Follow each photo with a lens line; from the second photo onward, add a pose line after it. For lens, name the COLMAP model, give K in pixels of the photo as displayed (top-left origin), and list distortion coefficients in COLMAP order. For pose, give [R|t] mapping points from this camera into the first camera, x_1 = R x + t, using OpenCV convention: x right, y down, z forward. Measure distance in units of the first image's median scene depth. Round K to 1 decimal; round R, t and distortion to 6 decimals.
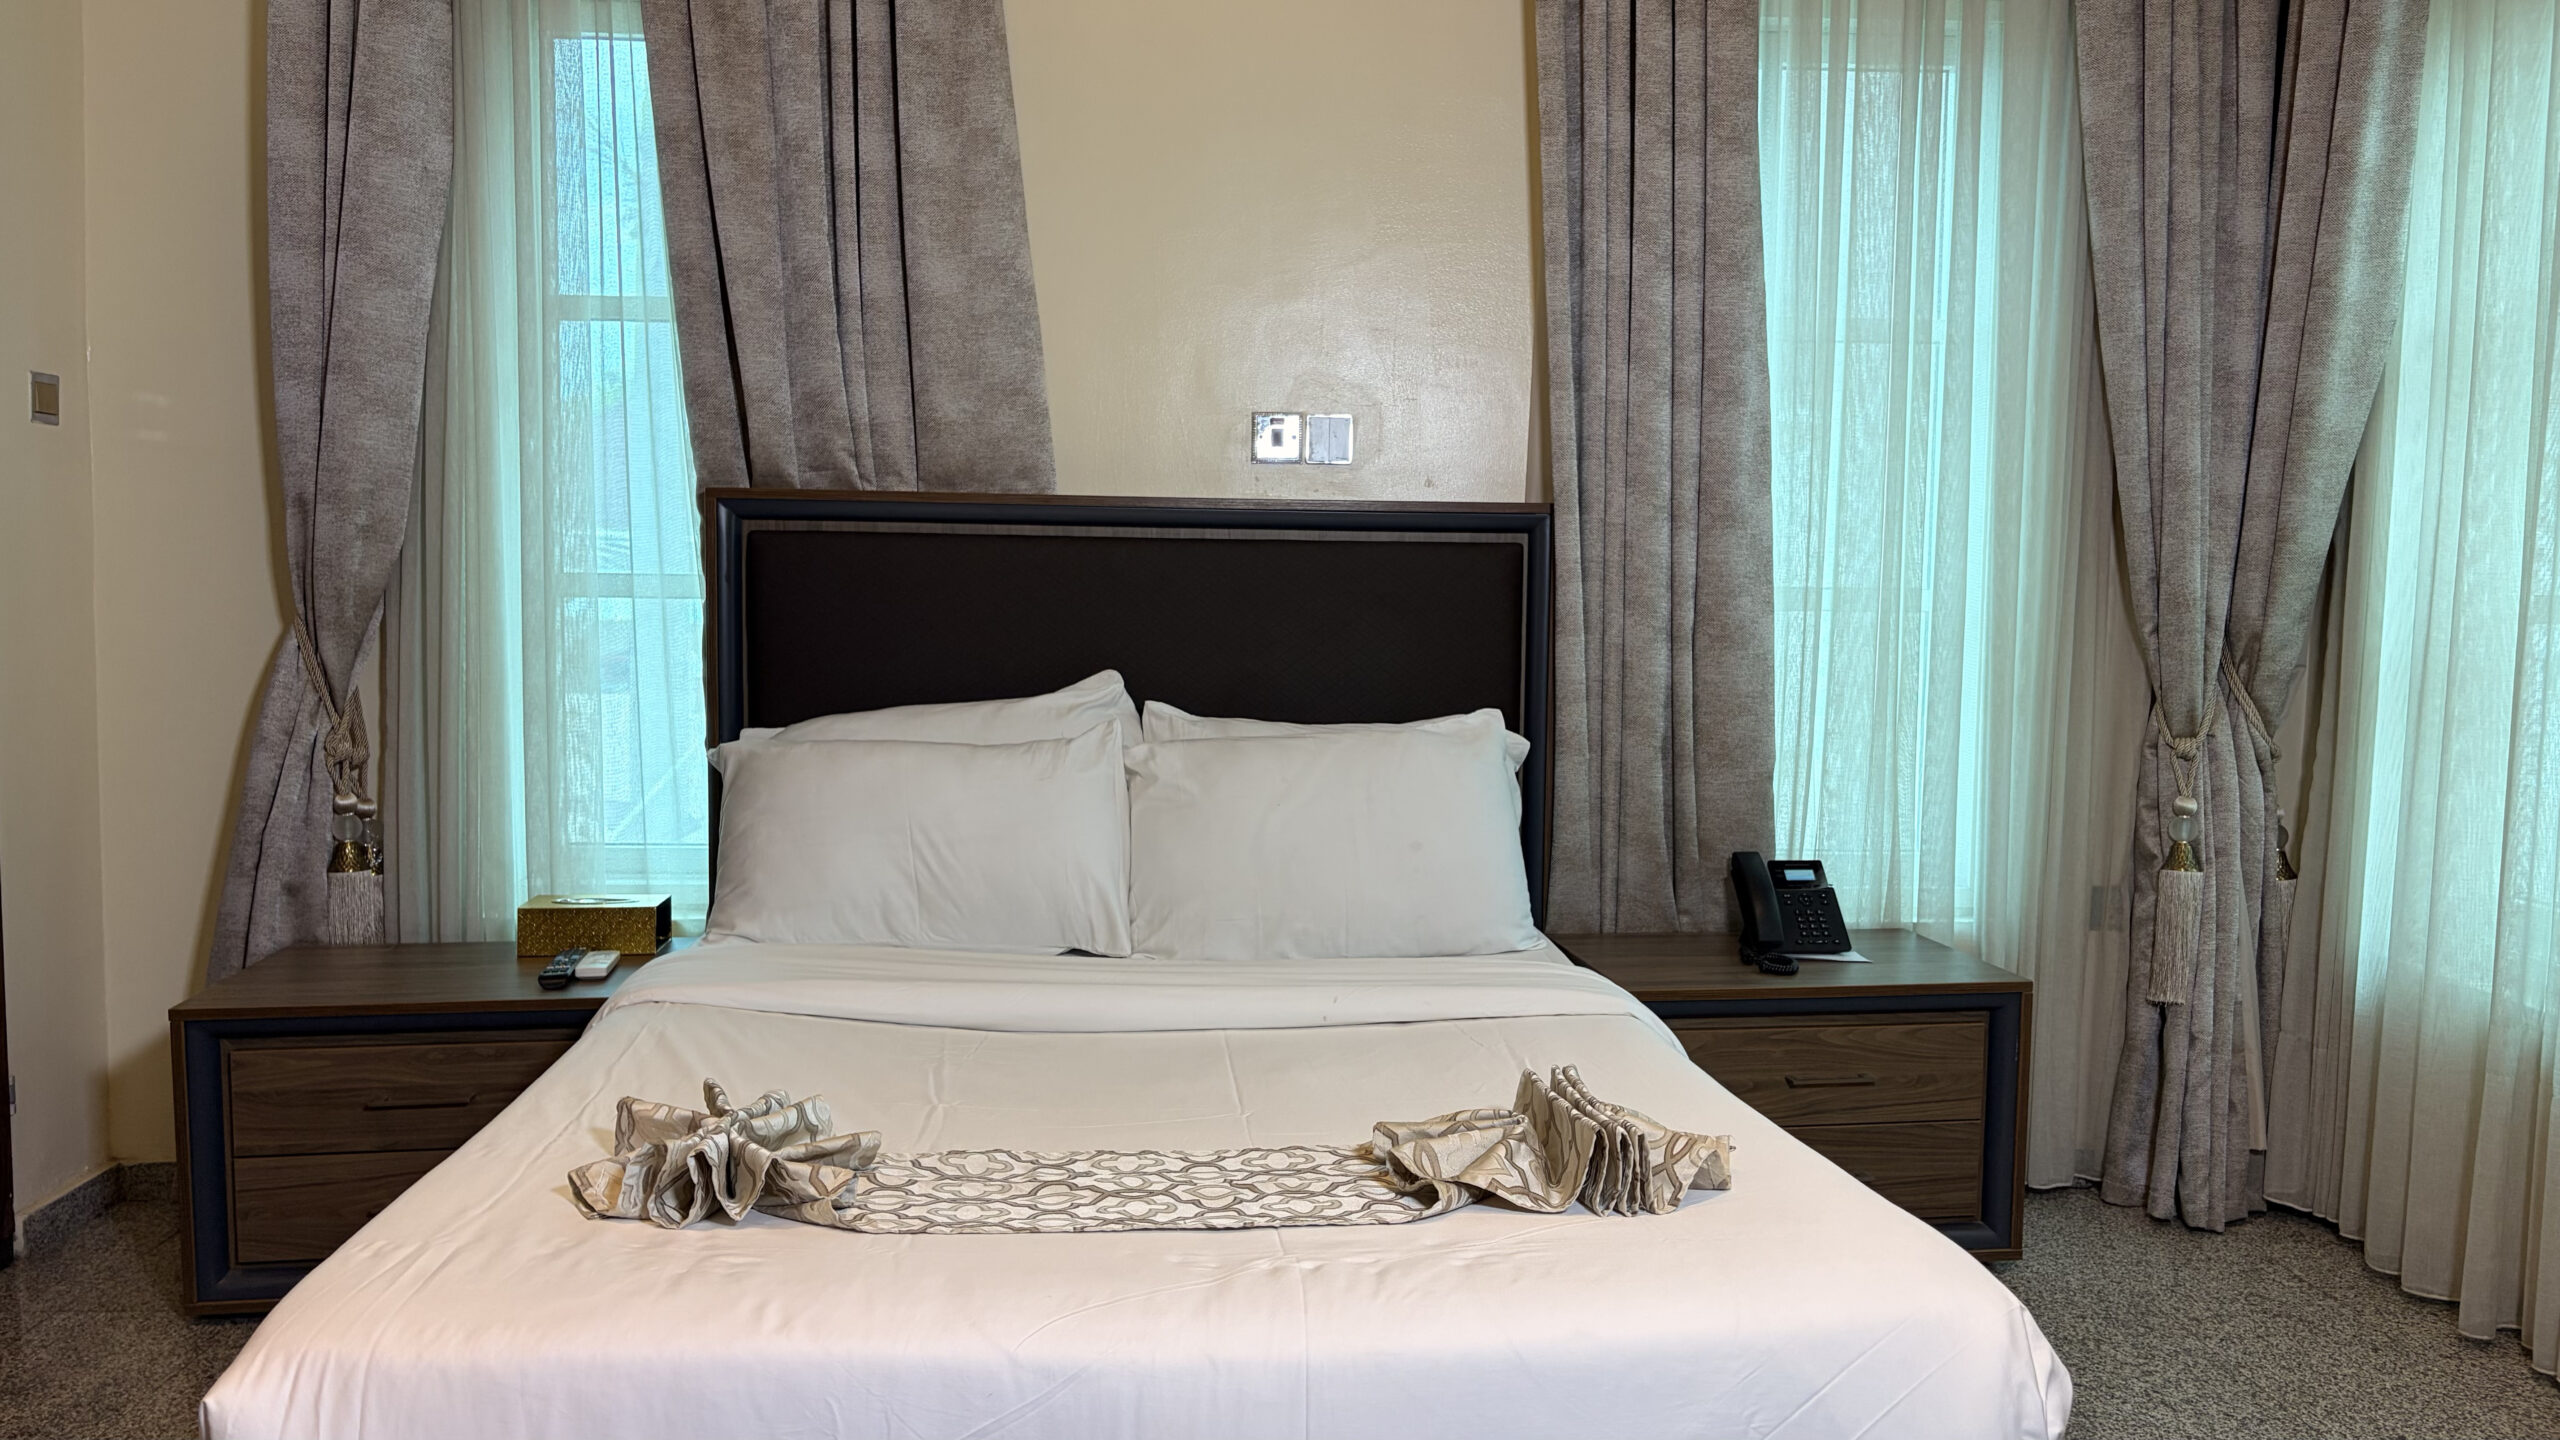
lens RADIAL K [[1953.1, 0, 1281.0], [0, 1953.1, 720.8], [0, 0, 1]] dist [0.038251, -0.058242]
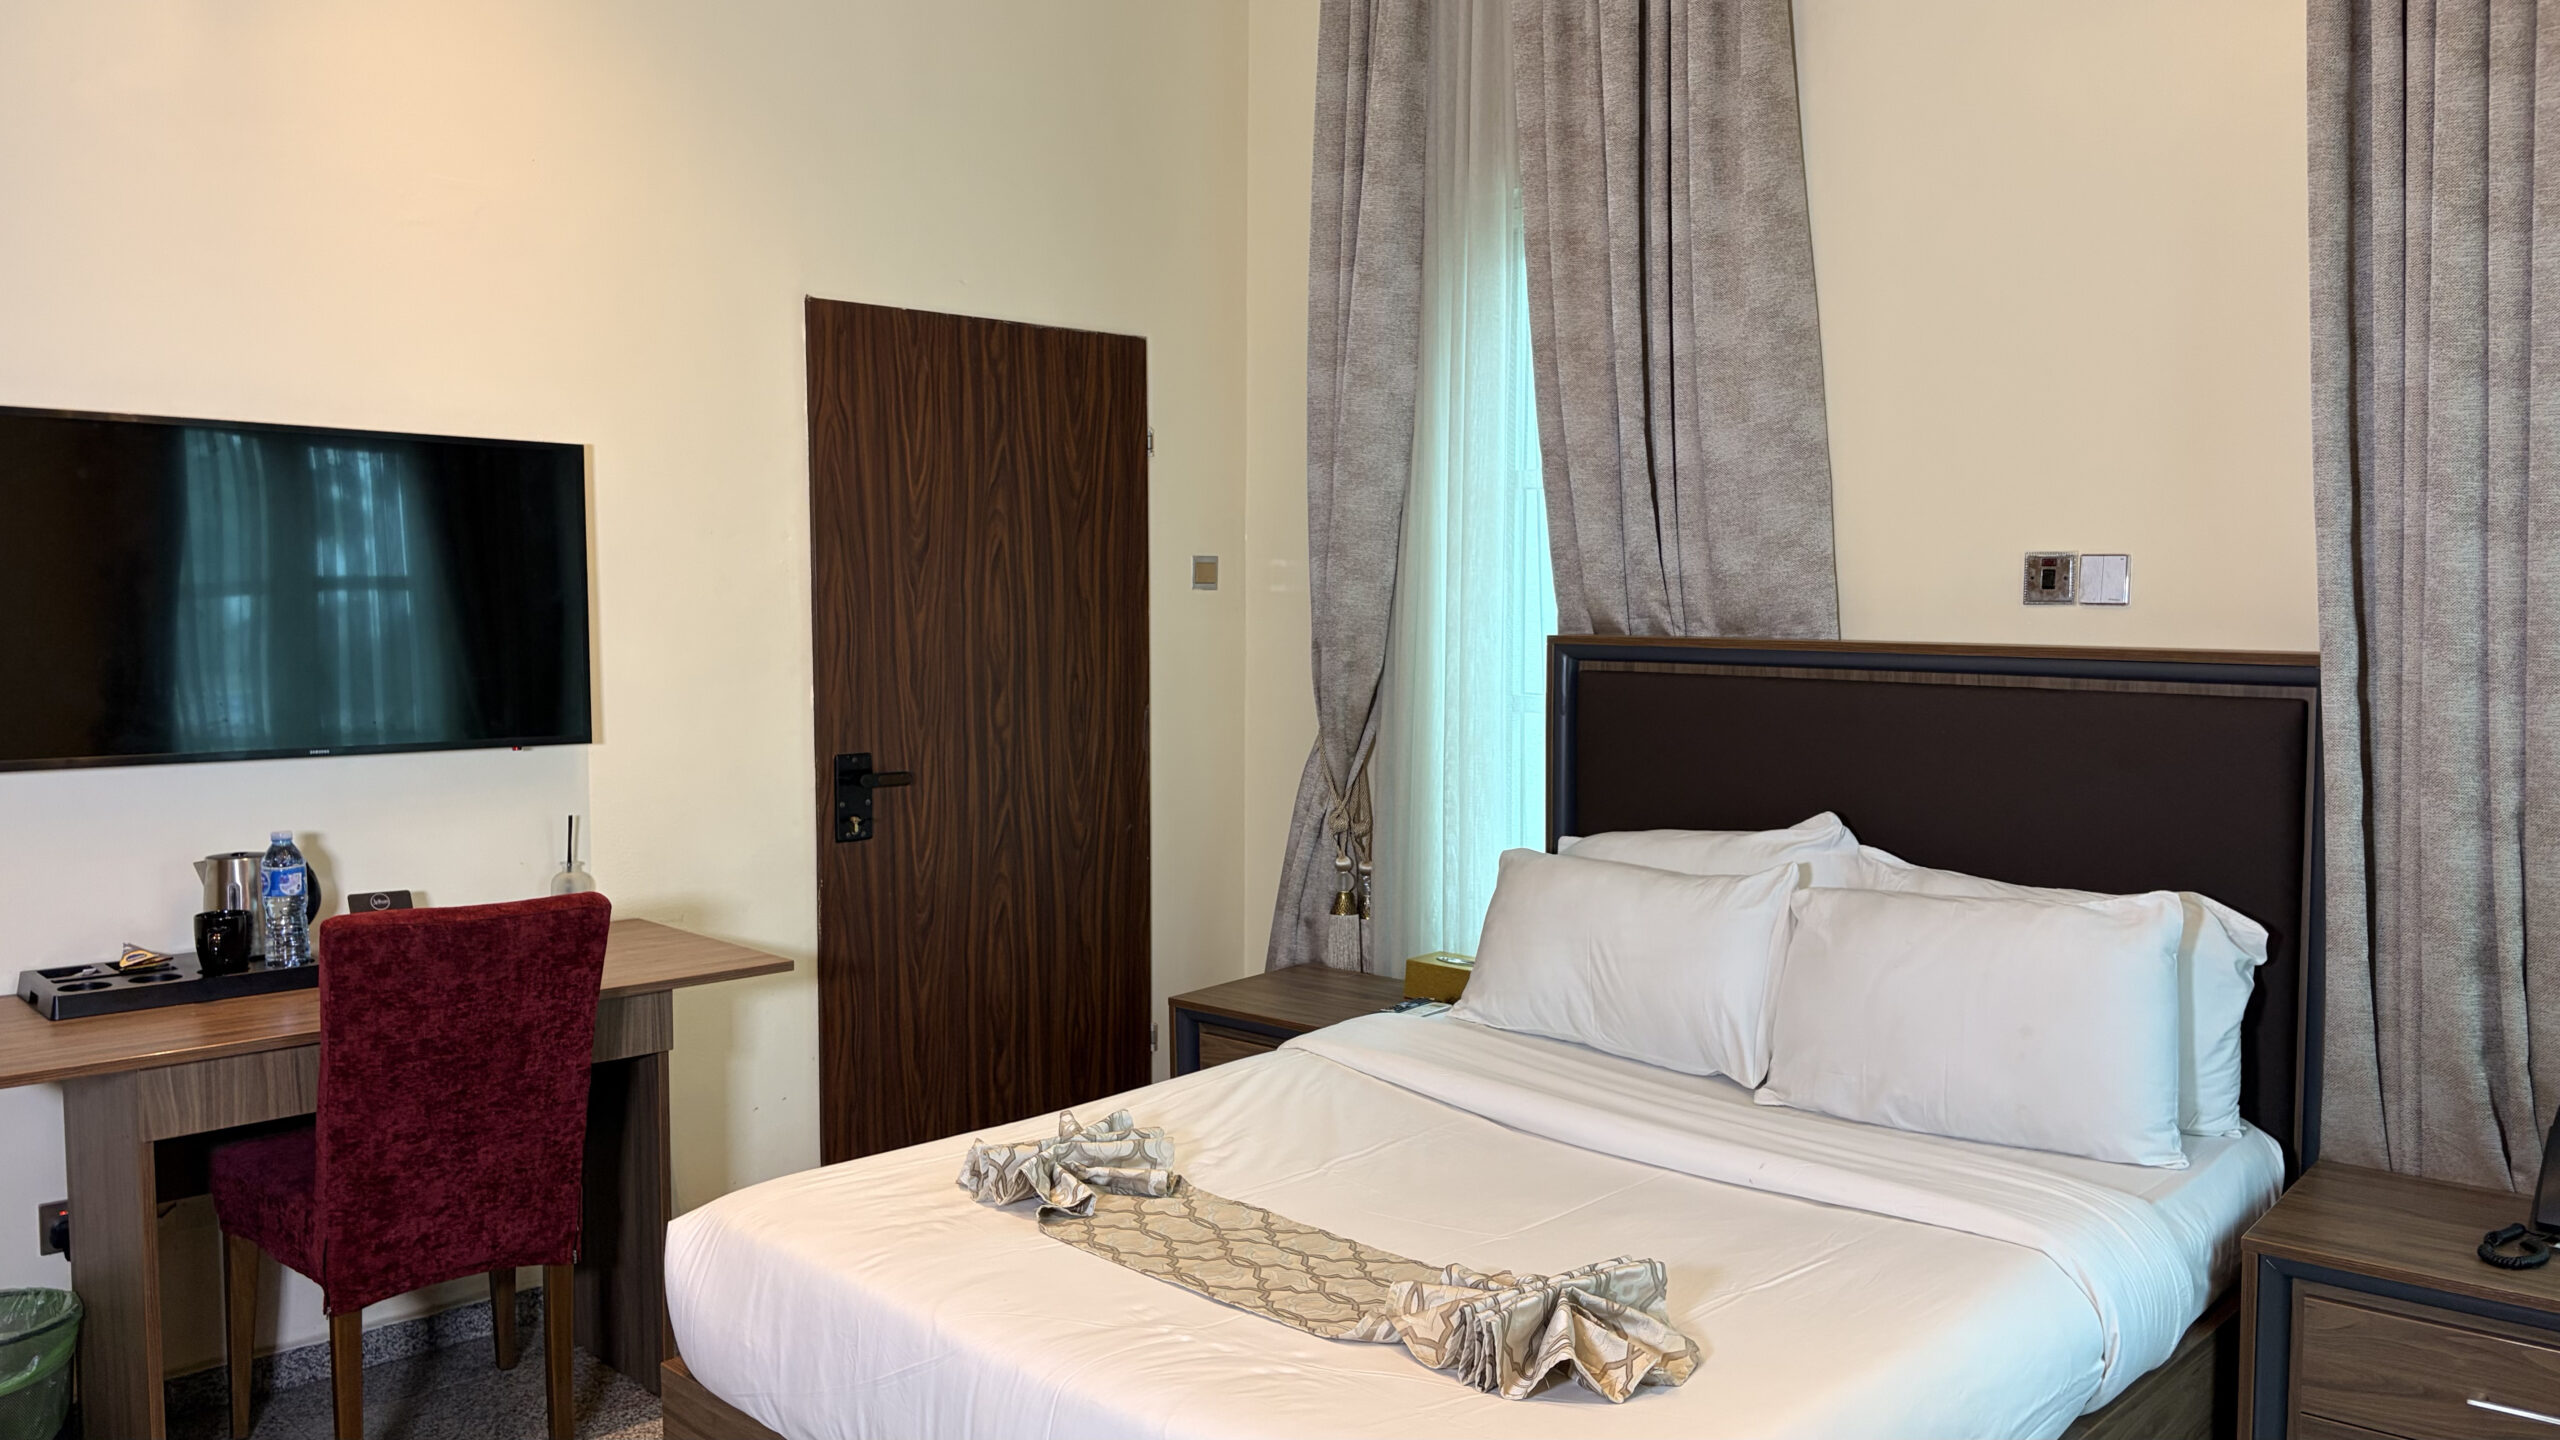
lens RADIAL K [[1953.1, 0, 1277.3], [0, 1953.1, 721.7], [0, 0, 1]] dist [0.038251, -0.058242]
pose [[0.635965, 0.046053, -0.770342, 0.525883], [-0.046236, 0.998698, 0.021534, -0.083027], [0.770331, 0.021922, 0.637267, 0.104079]]
